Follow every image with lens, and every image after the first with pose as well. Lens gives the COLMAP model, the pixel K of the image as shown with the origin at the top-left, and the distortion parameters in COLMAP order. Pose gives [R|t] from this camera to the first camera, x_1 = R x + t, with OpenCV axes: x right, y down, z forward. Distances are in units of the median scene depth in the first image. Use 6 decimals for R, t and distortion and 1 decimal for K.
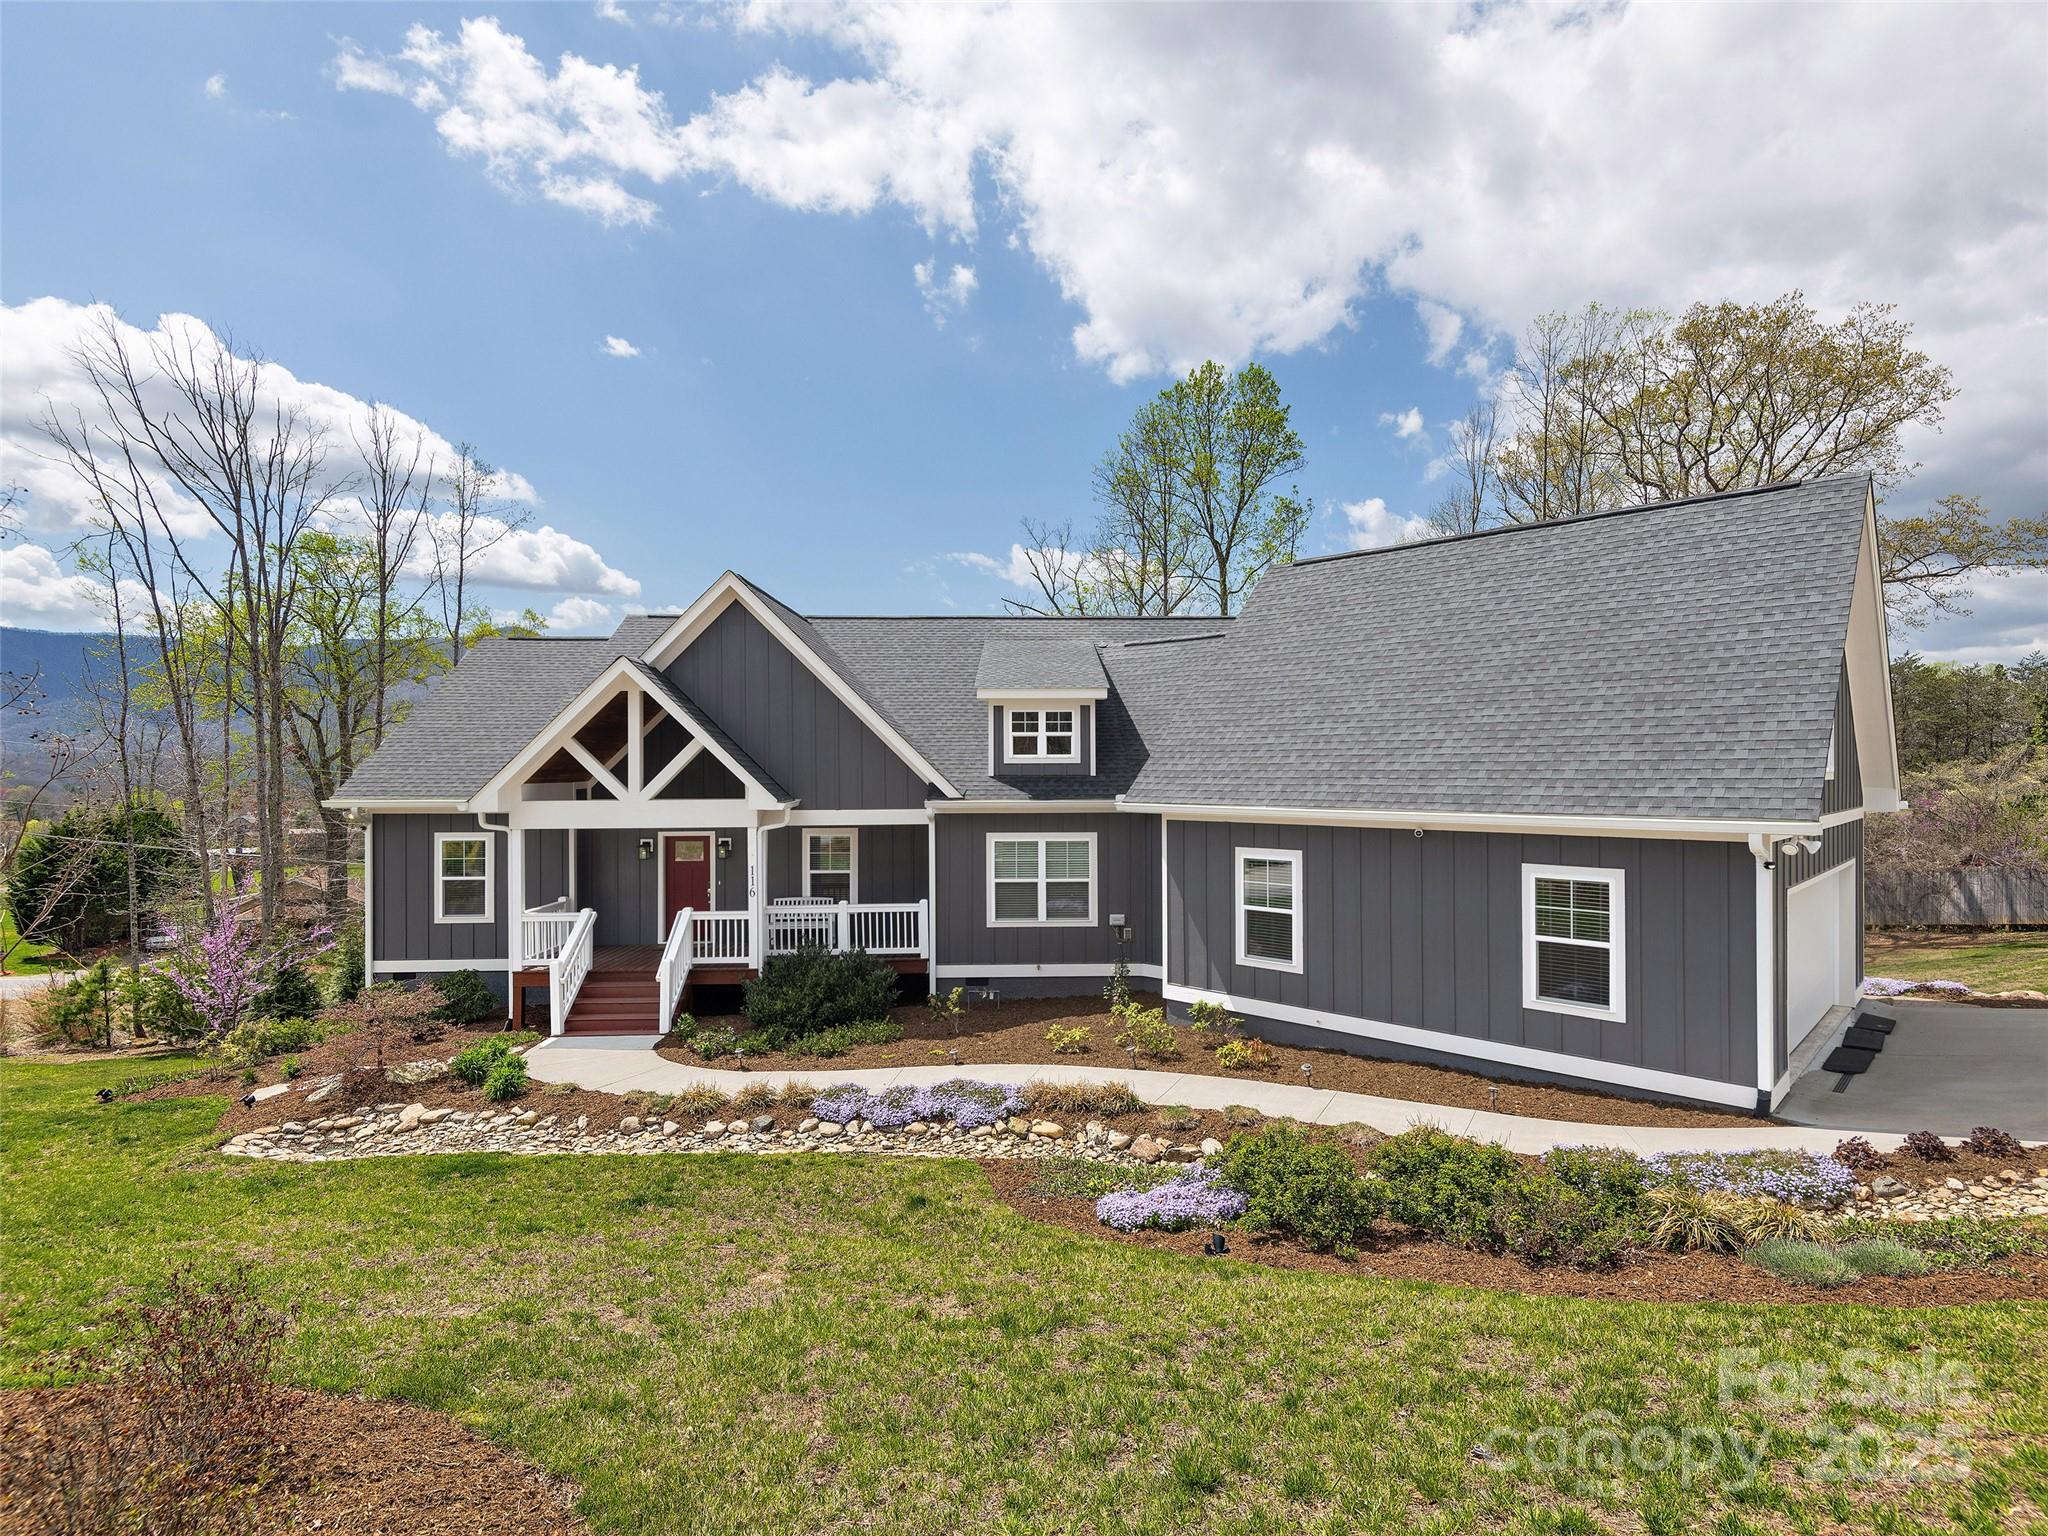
lens RADIAL K [[954.7, 0, 1025.8], [0, 954.7, 772.4], [0, 0, 1]] dist [0.004864, 0.000166]
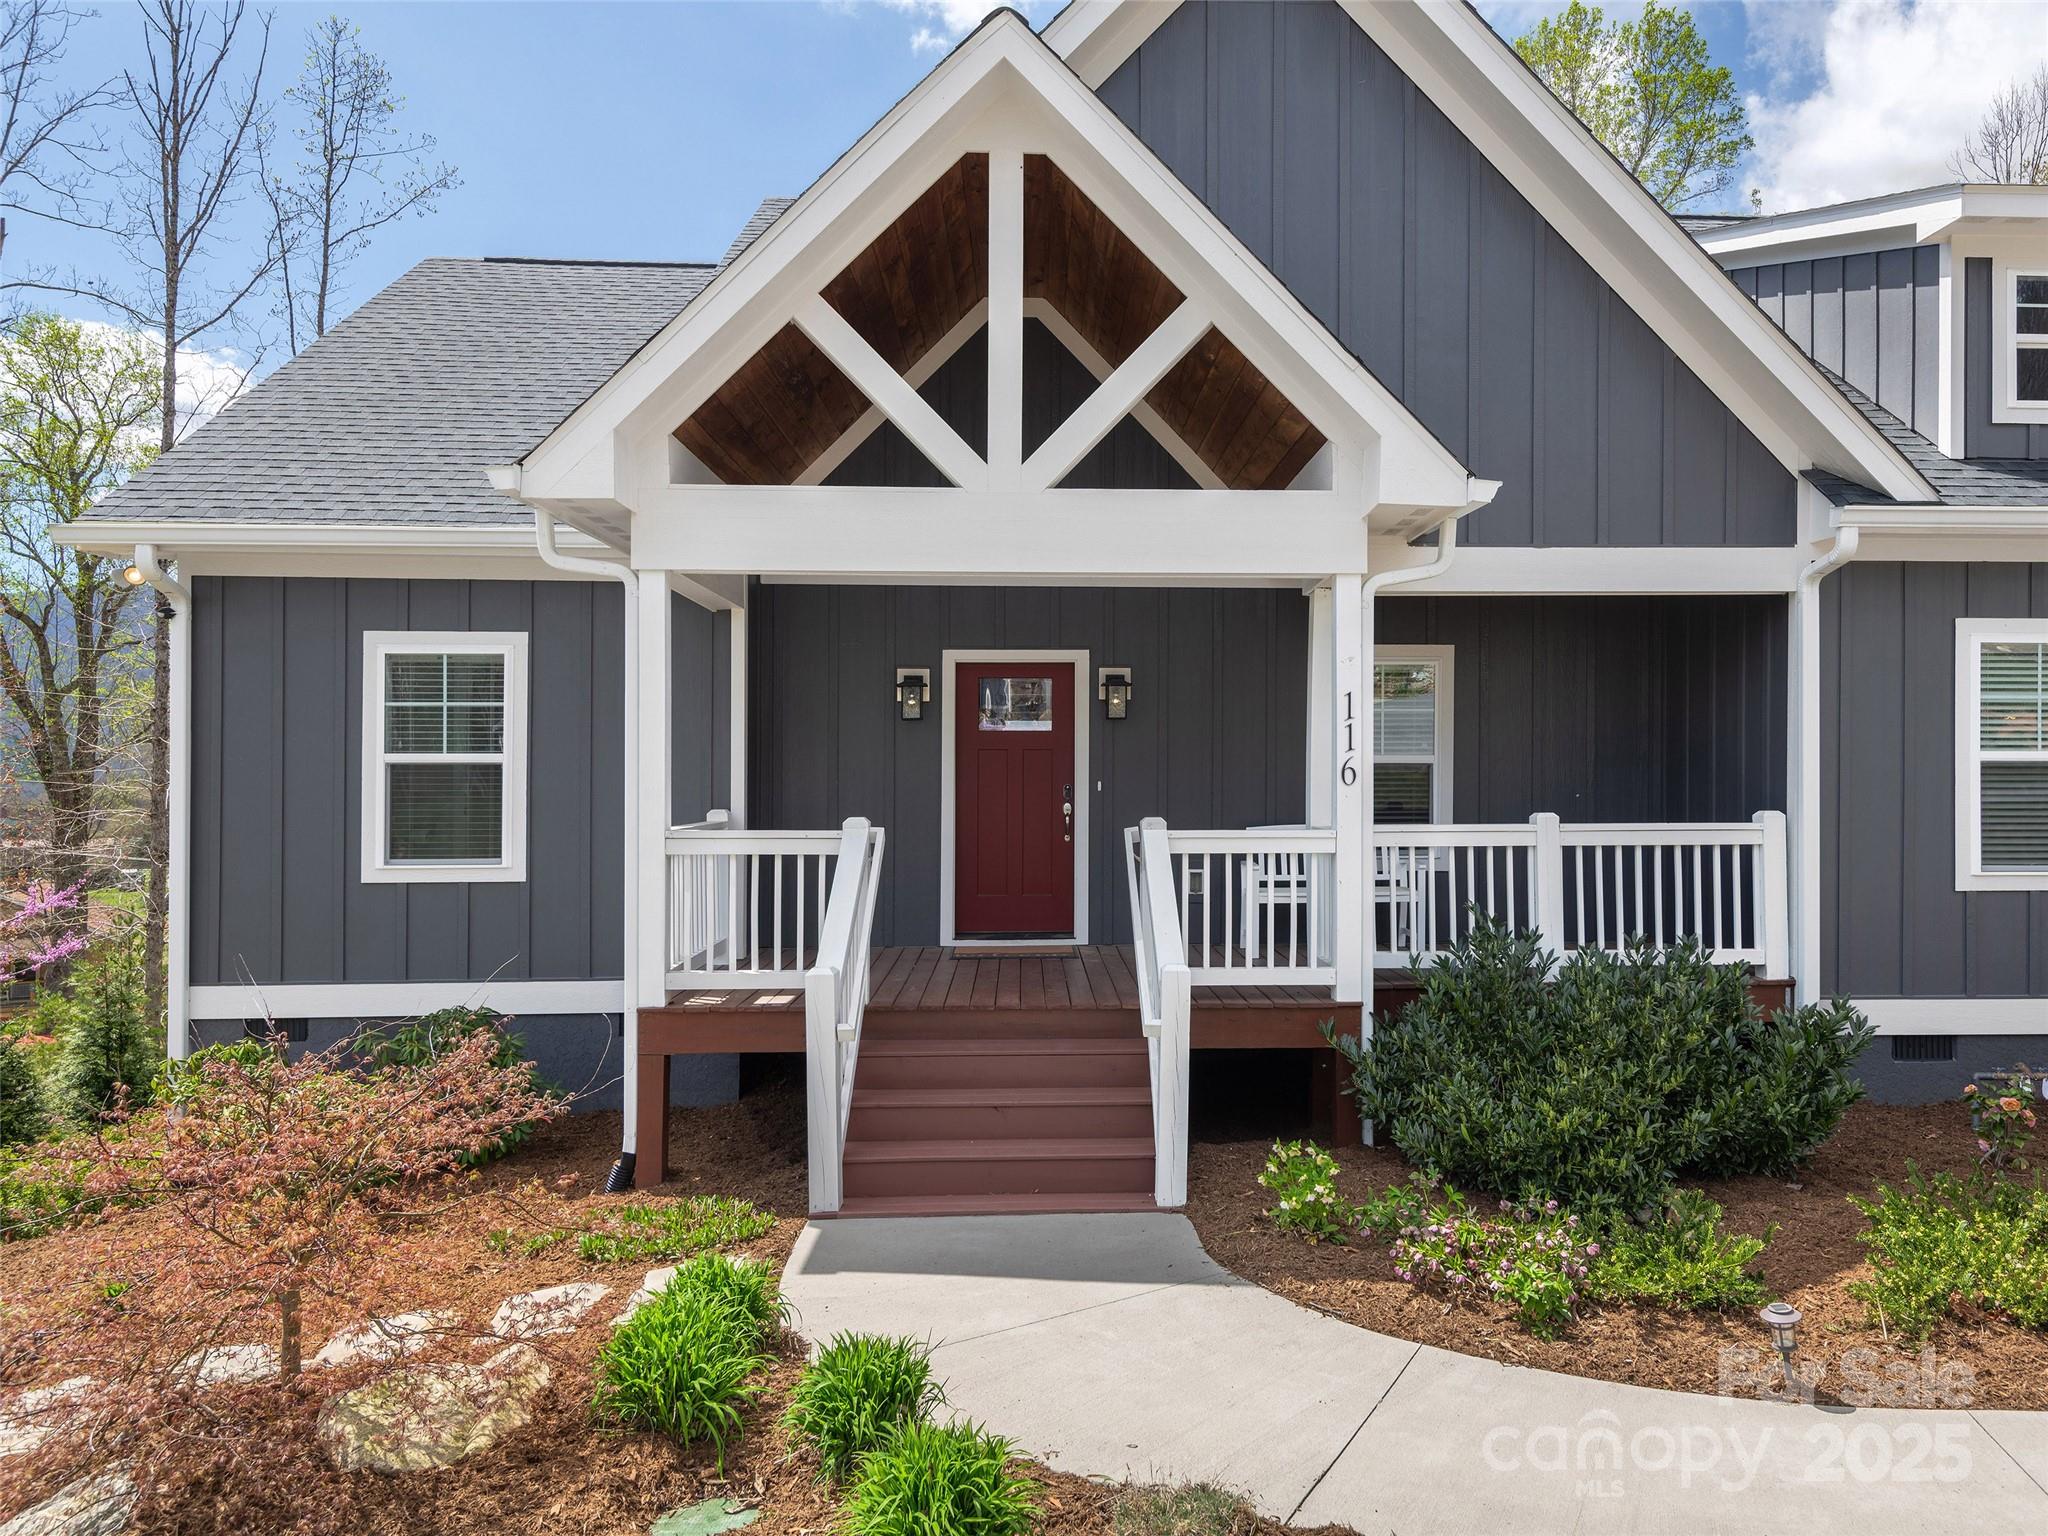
lens RADIAL K [[1313.4, 0, 1023.7], [0, 1313.4, 767.9], [0, 0, 1]] dist [0.018457, -0.000799]
pose [[0.999999, 0.001169, 0.000379, -0.381085], [-0.001166, 0.999972, -0.007341, 0.121646], [-0.000388, 0.007340, 0.999973, 0.518230]]
